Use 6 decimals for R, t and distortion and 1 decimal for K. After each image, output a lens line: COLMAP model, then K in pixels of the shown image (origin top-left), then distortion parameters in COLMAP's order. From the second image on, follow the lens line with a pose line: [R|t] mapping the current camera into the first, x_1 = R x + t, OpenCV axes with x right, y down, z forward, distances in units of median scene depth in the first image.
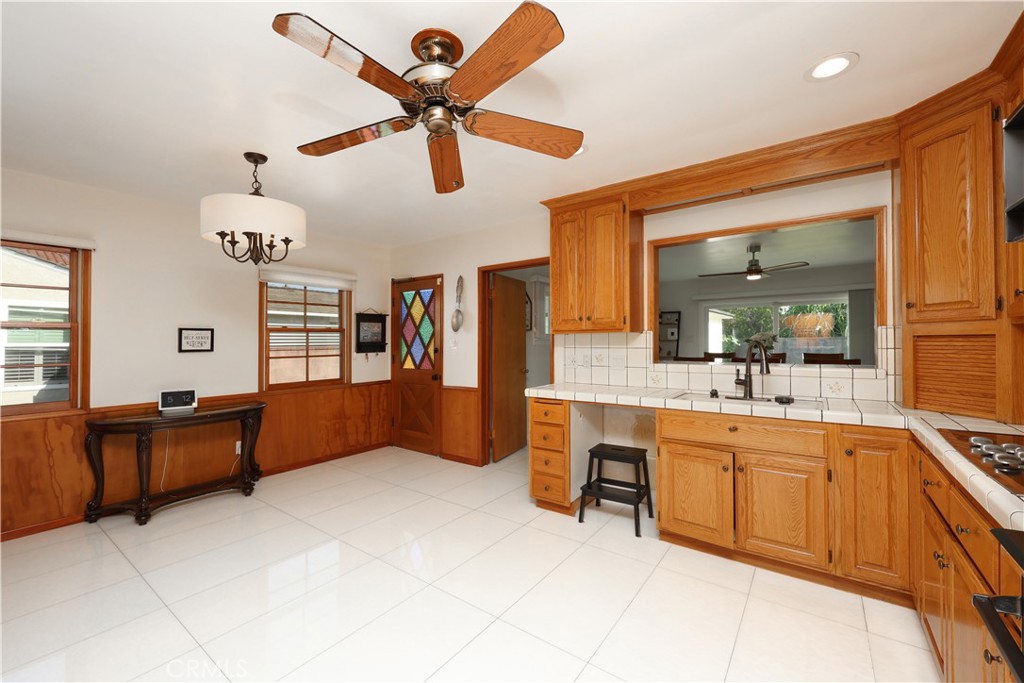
lens RADIAL K [[421.2, 0, 534.7], [0, 421.2, 336.2], [0, 0, 1]] dist [-0.007553, 0.002256]
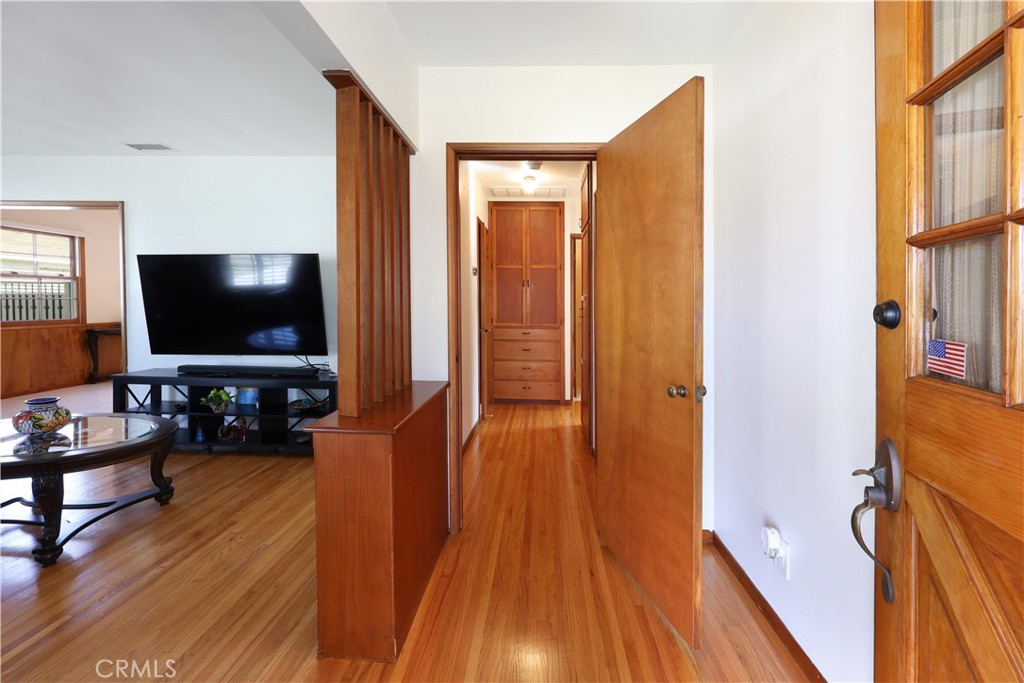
lens RADIAL K [[421.2, 0, 541.2], [0, 421.2, 310.3], [0, 0, 1]] dist [-0.007553, 0.002256]
pose [[0.822700, 0.005225, 0.568452, -0.318064], [-0.027735, 0.999136, 0.030957, 0.001774], [-0.567799, -0.041234, 0.822134, -1.141062]]
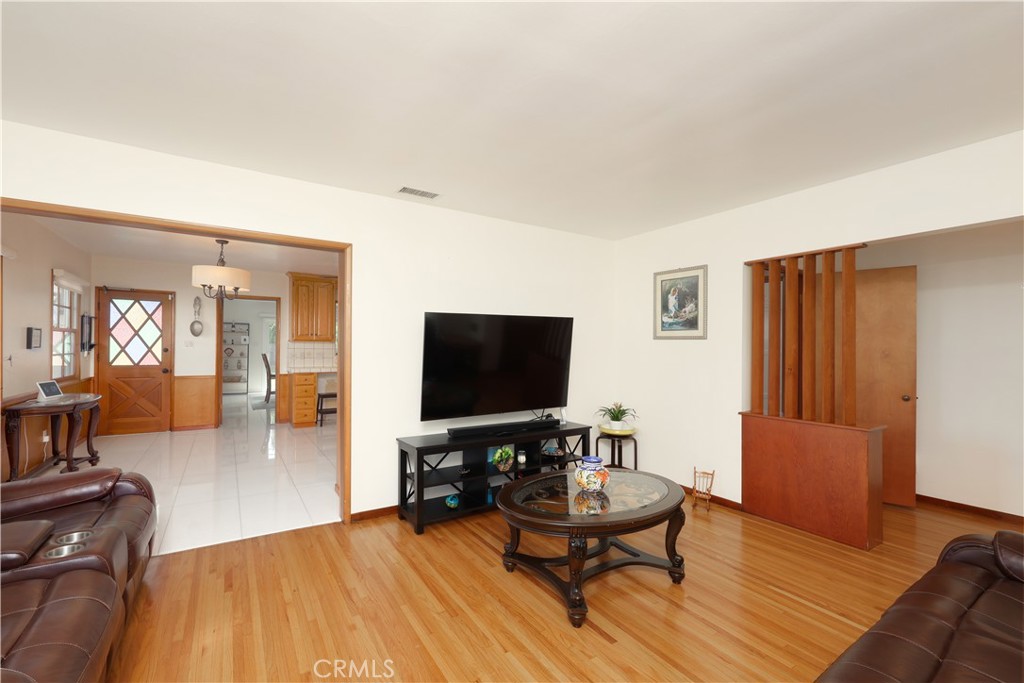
lens RADIAL K [[421.2, 0, 487.9], [0, 421.2, 349.2], [0, 0, 1]] dist [-0.007553, 0.002256]
pose [[0.372392, 0.008109, 0.928040, -1.119458], [-0.027252, 0.999626, 0.002201, 0.002042], [-0.927676, -0.026111, 0.372473, -0.426235]]
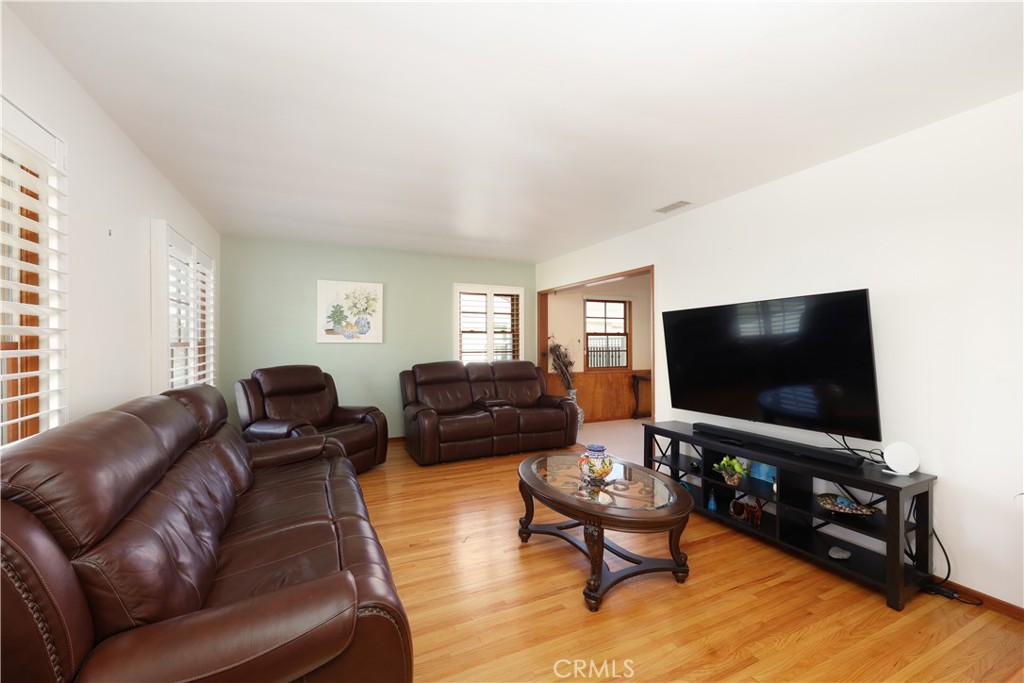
lens RADIAL K [[421.2, 0, 514.6], [0, 421.2, 349.6], [0, 0, 1]] dist [-0.007553, 0.002256]
pose [[0.874537, 0.012806, -0.484790, -0.347312], [0.002766, 0.999503, 0.031391, -0.010033], [0.484951, -0.028793, 0.874067, -0.926043]]
